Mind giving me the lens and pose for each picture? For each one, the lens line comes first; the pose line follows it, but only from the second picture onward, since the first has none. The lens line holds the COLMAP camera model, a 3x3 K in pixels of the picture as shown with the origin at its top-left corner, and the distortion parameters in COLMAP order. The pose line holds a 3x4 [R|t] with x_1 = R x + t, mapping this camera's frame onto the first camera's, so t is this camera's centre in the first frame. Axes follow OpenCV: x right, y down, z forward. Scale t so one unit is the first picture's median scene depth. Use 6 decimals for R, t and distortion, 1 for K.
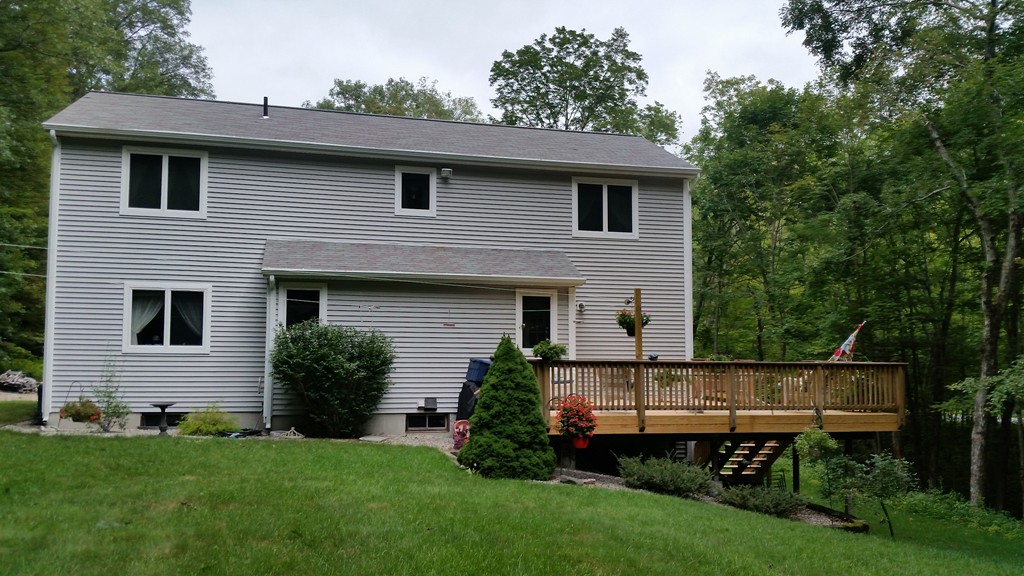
lens RADIAL K [[835.6, 0, 512.0], [0, 835.6, 288.0], [0, 0, 1]] dist [0.139607, -0.365561]
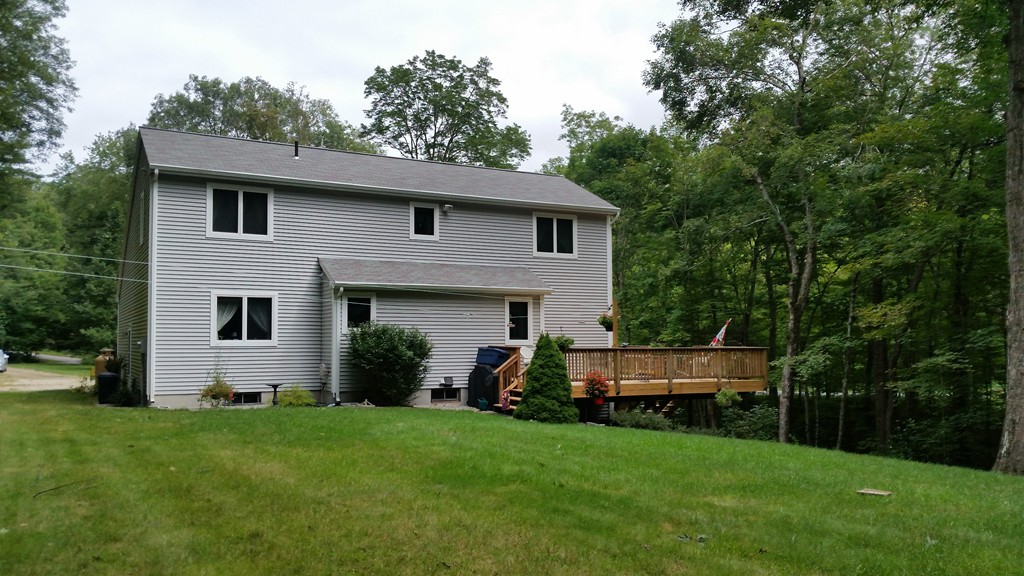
lens RADIAL K [[835.6, 0, 512.0], [0, 835.6, 288.0], [0, 0, 1]] dist [0.139607, -0.365561]
pose [[0.968112, 0.006076, 0.250443, -0.295421], [-0.010167, 0.999835, 0.015045, -0.030236], [-0.250311, -0.017111, 0.968014, -0.295703]]
